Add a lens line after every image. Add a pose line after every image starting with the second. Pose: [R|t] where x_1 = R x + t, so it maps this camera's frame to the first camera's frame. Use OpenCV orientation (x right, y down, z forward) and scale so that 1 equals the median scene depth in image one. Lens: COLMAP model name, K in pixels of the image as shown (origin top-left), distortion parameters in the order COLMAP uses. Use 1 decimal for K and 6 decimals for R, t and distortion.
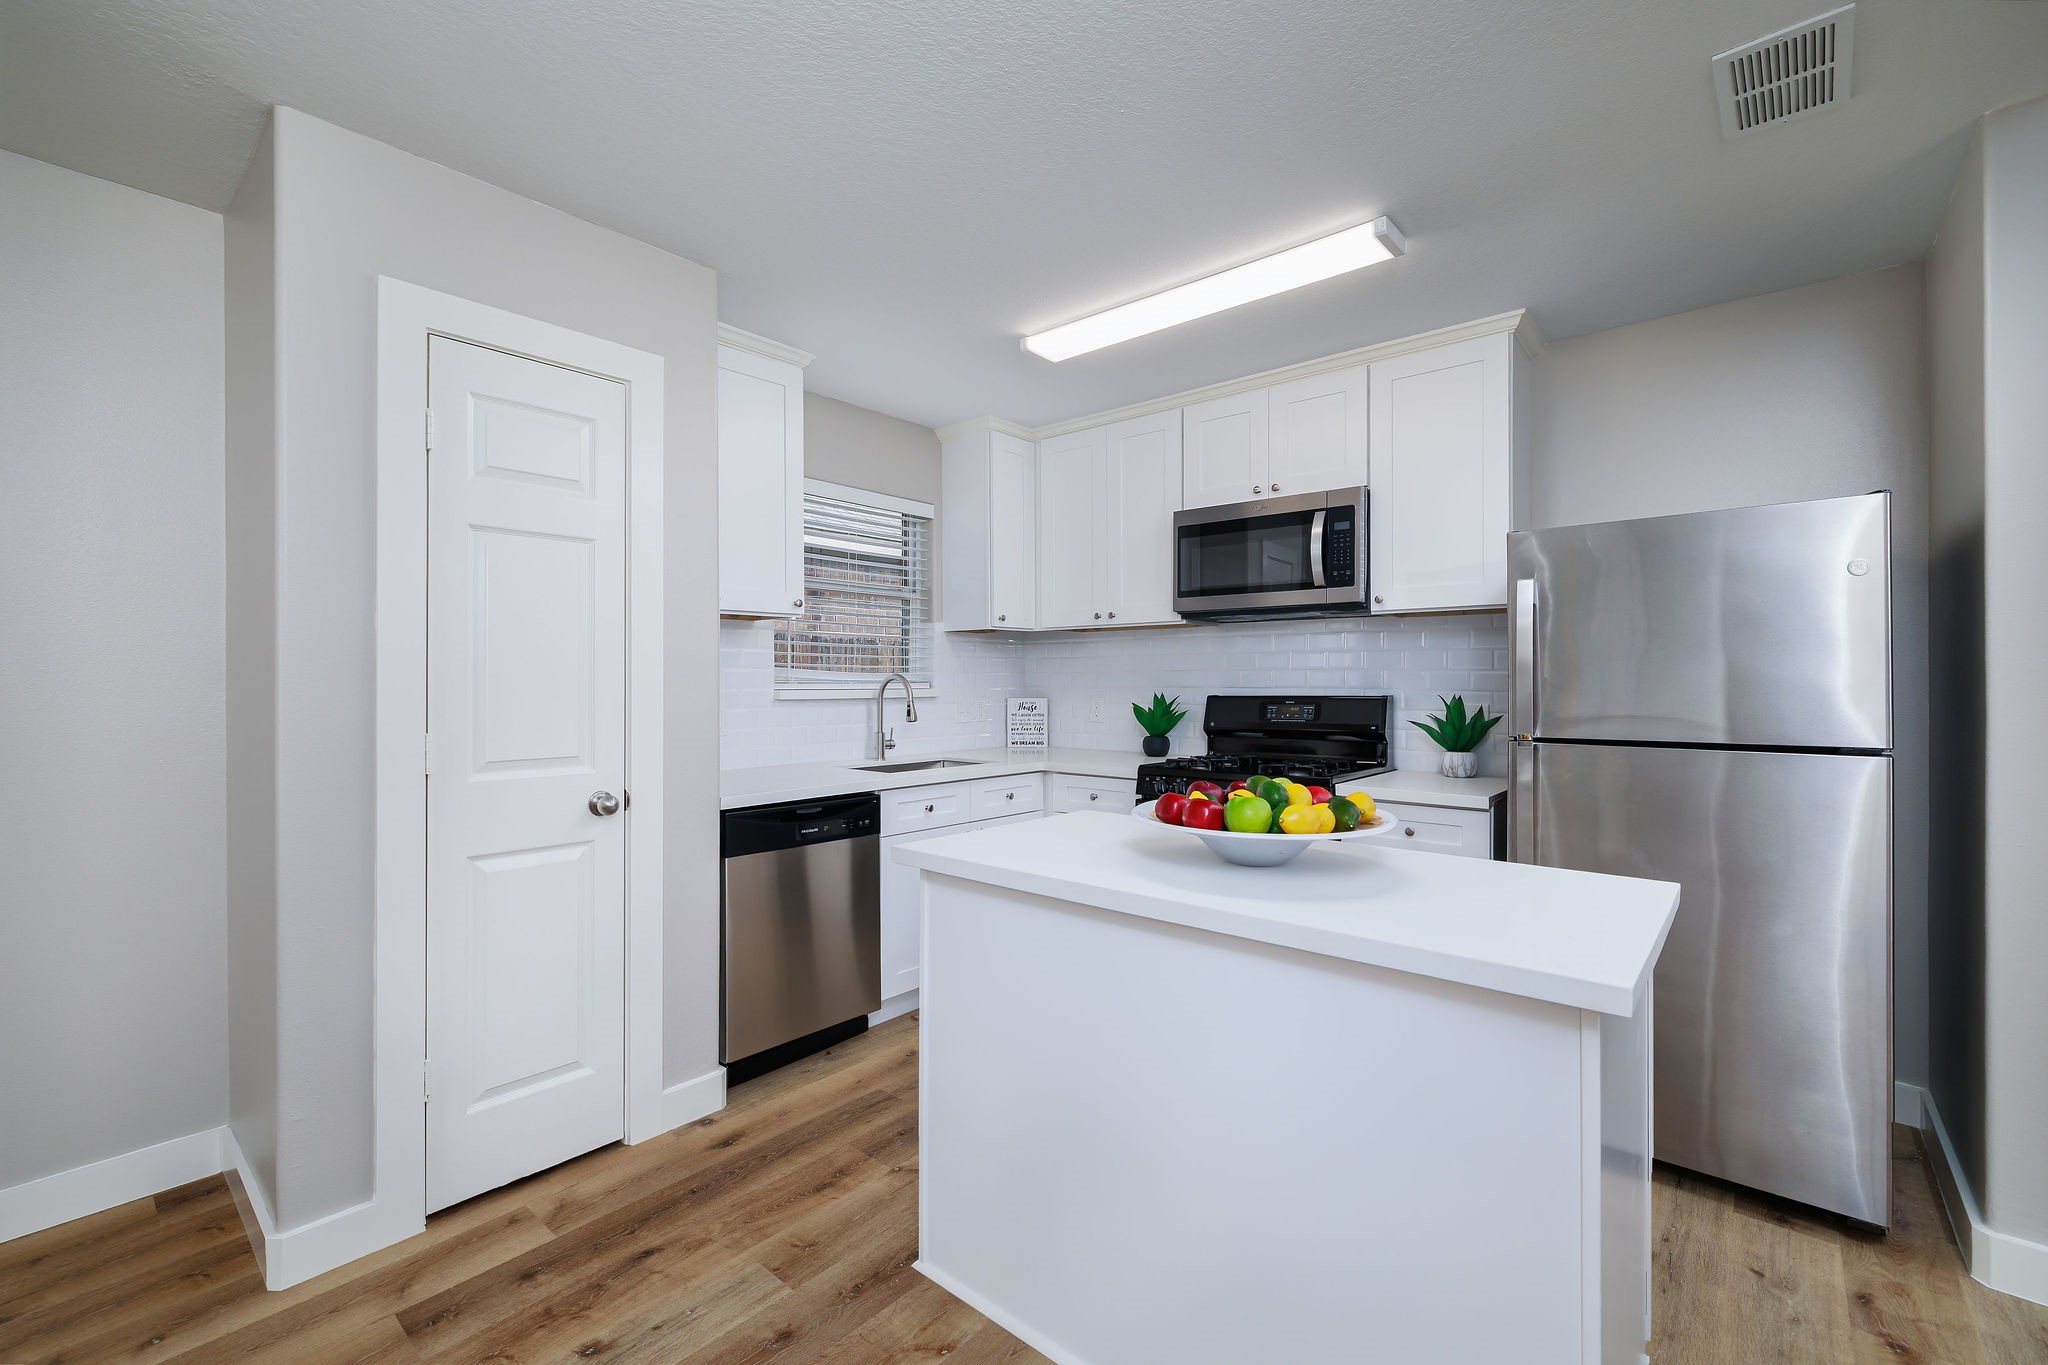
lens RADIAL K [[873.5, 0, 1013.4], [0, 873.5, 685.7], [0, 0, 1]] dist [0.000532, -0.001255]
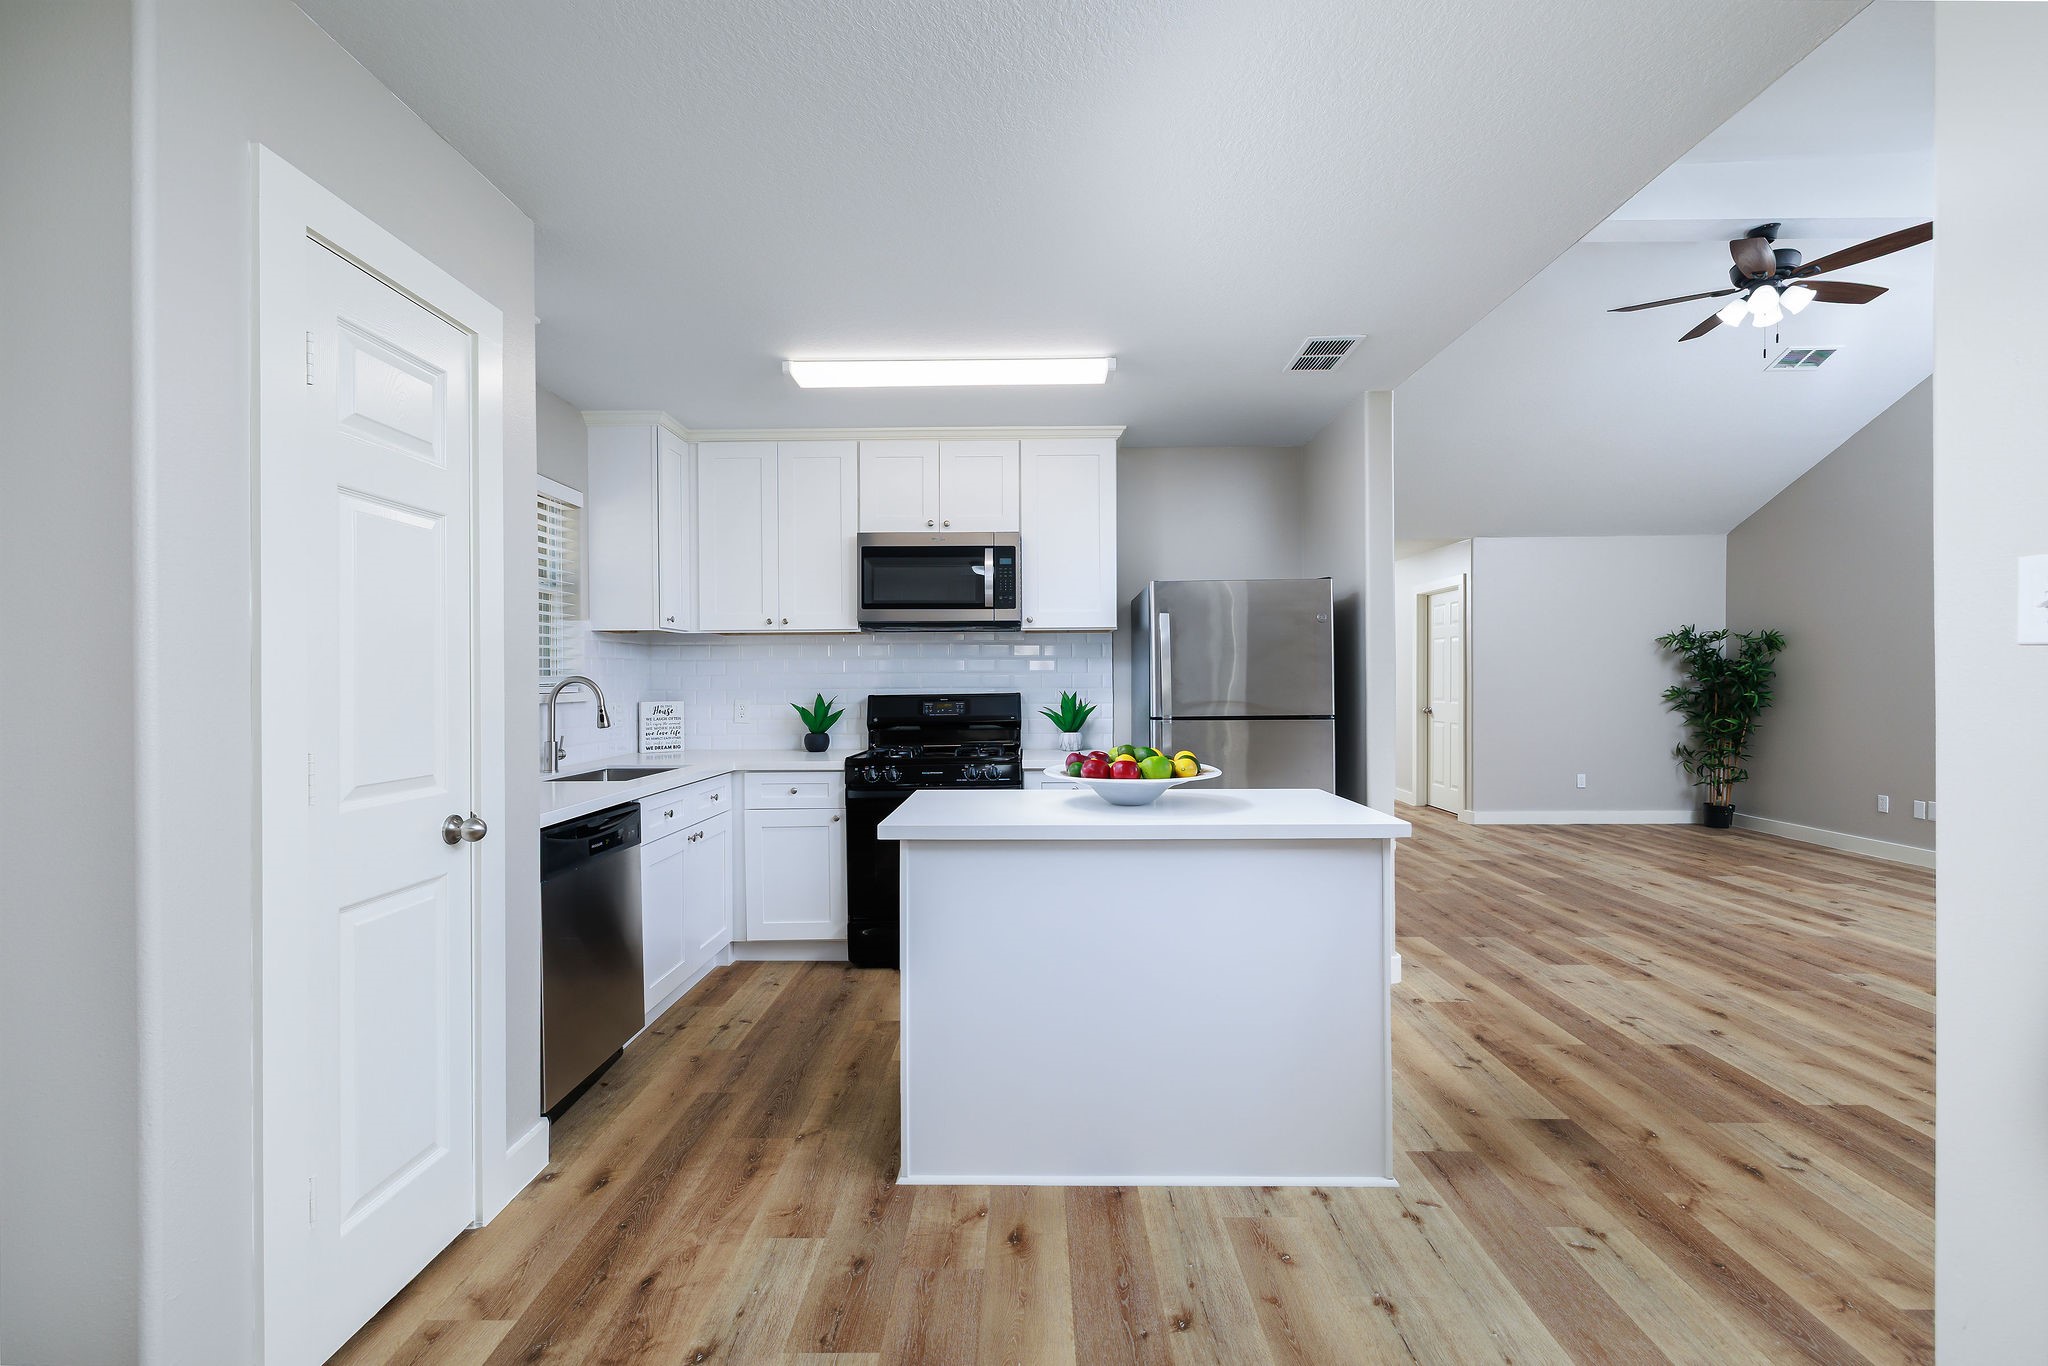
lens RADIAL K [[873.5, 0, 1025.1], [0, 873.5, 688.9], [0, 0, 1]] dist [0.000532, -0.001255]
pose [[0.758764, -0.010411, 0.651283, -0.428702], [0.010757, 0.999936, 0.003453, 0.001261], [-0.651277, 0.004386, 0.758827, 0.001543]]
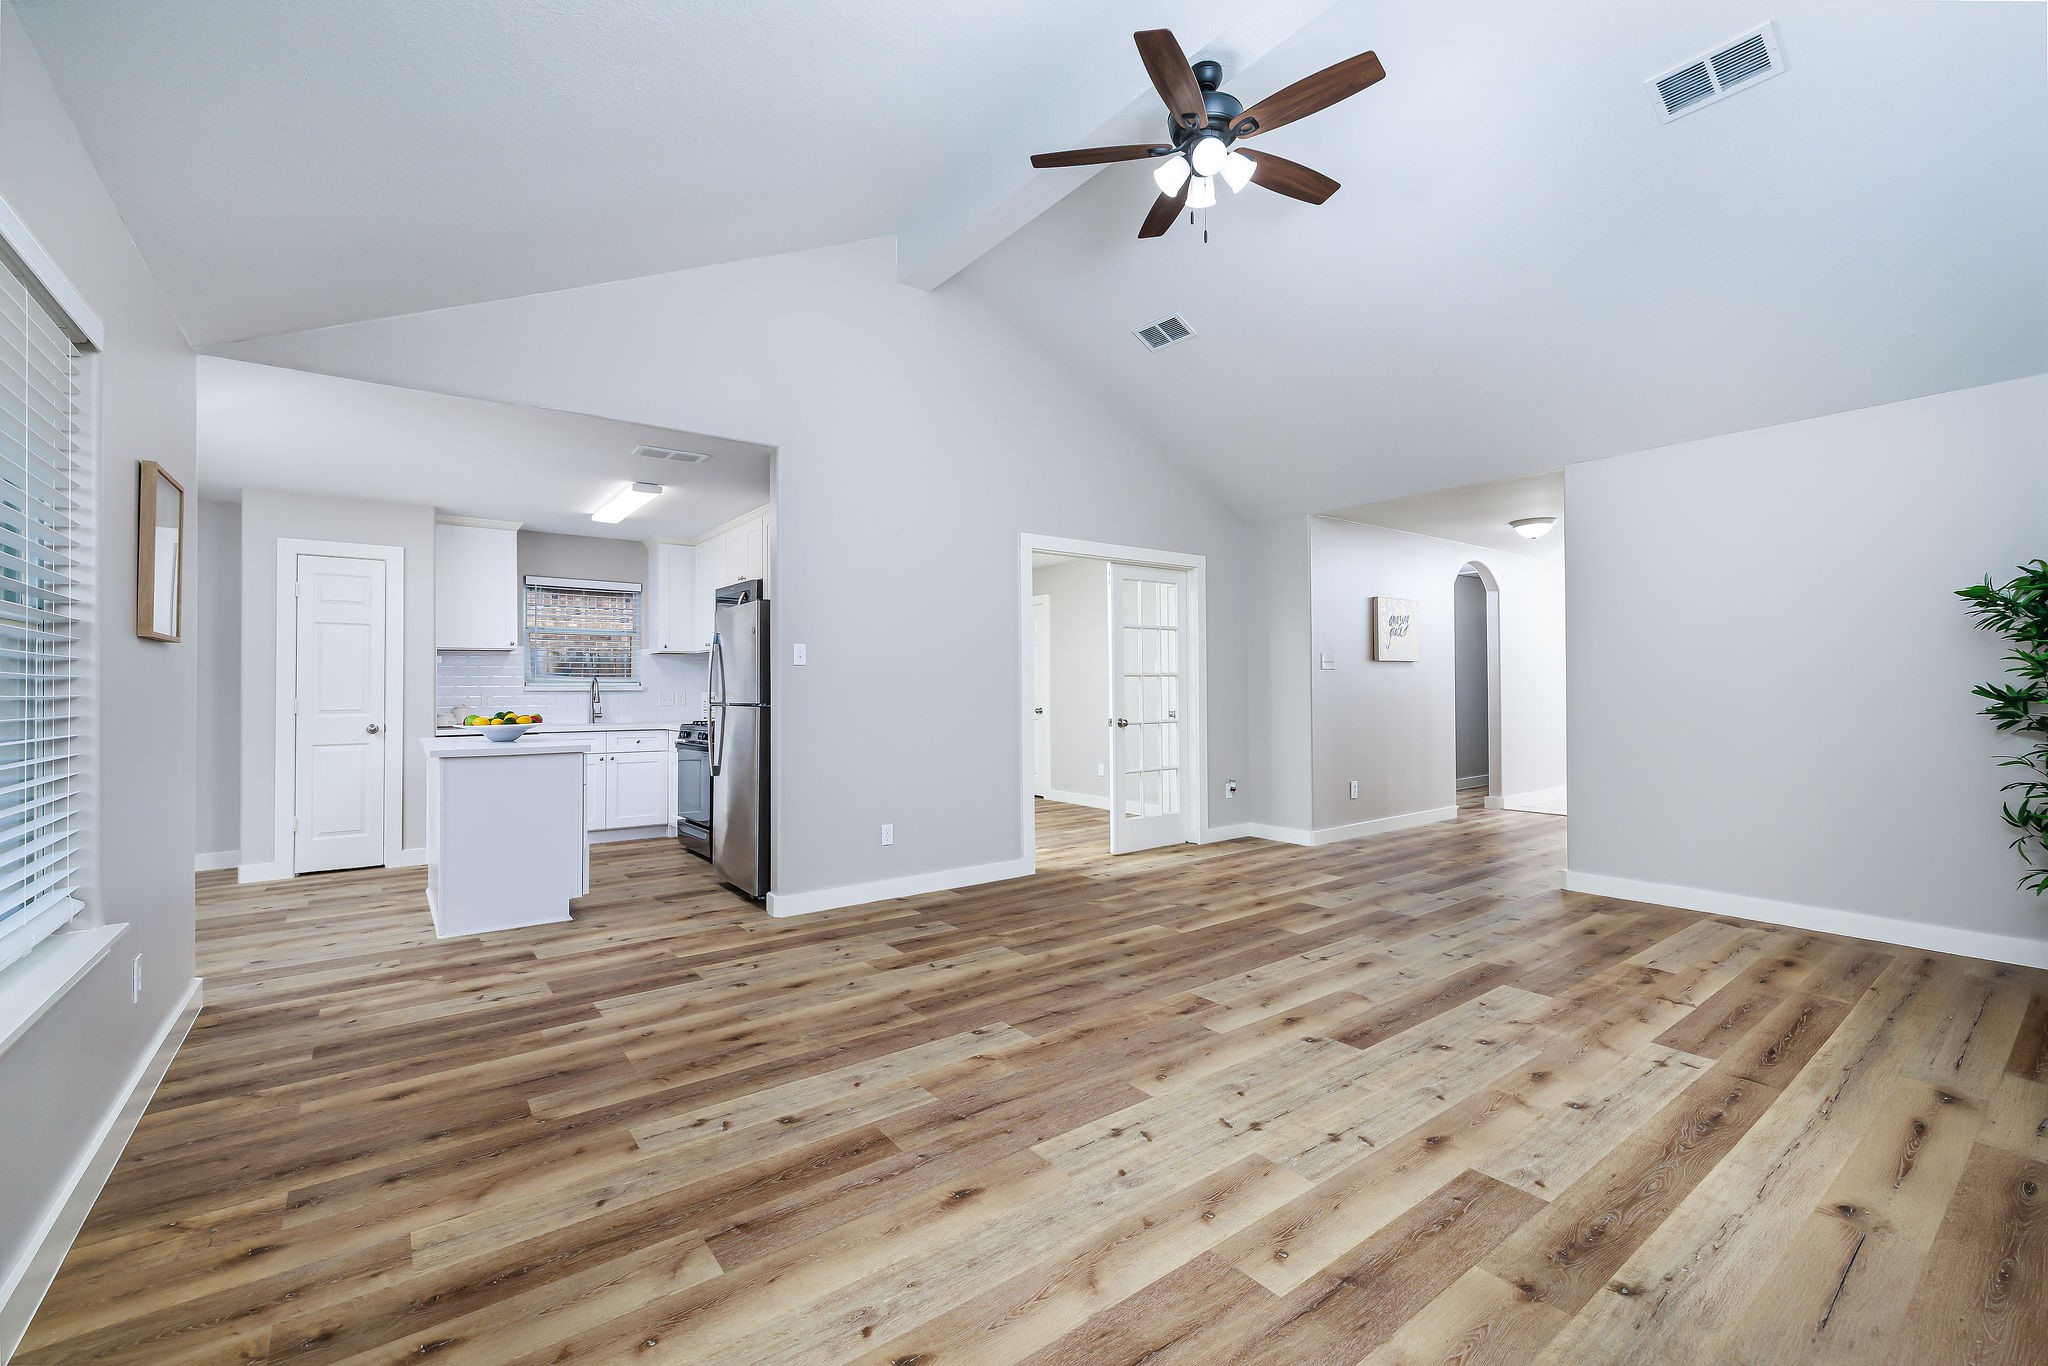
lens RADIAL K [[873.5, 0, 1009.5], [0, 873.5, 684.2], [0, 0, 1]] dist [0.000532, -0.001255]
pose [[0.977355, -0.002612, -0.211591, 1.316666], [0.000298, 0.999940, -0.010967, 0.024917], [0.211607, 0.010655, 0.977297, -0.761358]]
